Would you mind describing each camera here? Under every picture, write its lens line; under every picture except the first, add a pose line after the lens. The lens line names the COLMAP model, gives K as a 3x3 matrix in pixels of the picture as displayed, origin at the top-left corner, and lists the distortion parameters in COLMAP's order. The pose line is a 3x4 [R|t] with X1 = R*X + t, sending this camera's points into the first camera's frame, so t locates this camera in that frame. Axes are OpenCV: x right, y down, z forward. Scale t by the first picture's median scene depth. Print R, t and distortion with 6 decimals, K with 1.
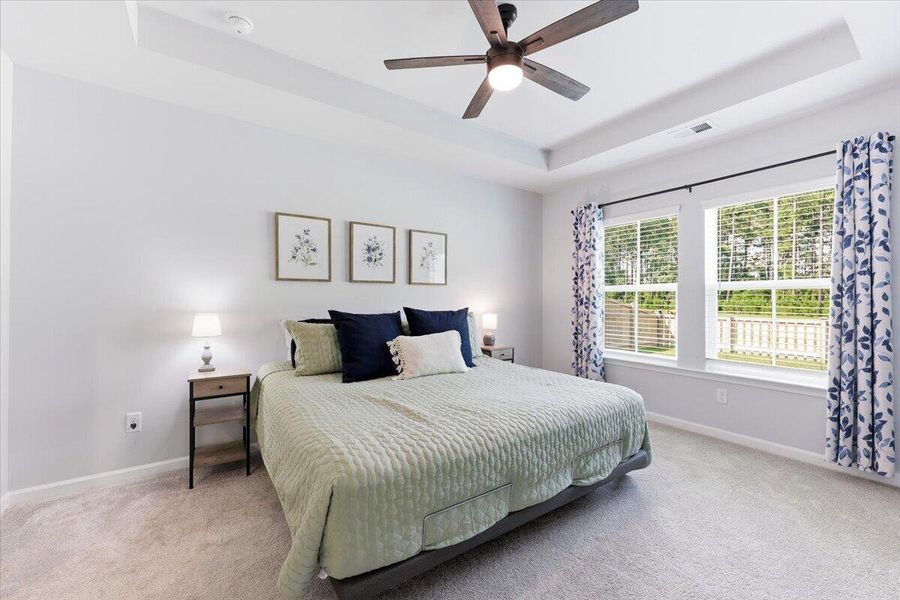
lens RADIAL K [[370.5, 0, 450.0], [0, 370.5, 300.0], [0, 0, 1]] dist [0.001067, 0.000050]
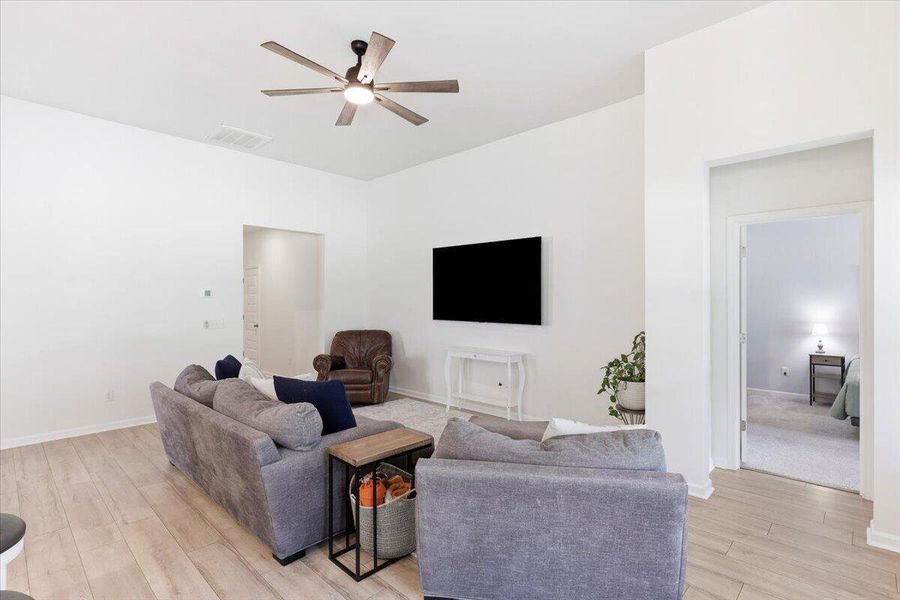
lens RADIAL K [[429.9, 0, 450.0], [0, 429.9, 300.0], [0, 0, 1]] dist [0.001346, 0.000081]
pose [[0.201423, -0.001456, -0.979503, 1.236145], [0.007501, 0.999972, 0.000057, -0.109658], [0.979476, -0.007359, 0.201428, -1.447604]]
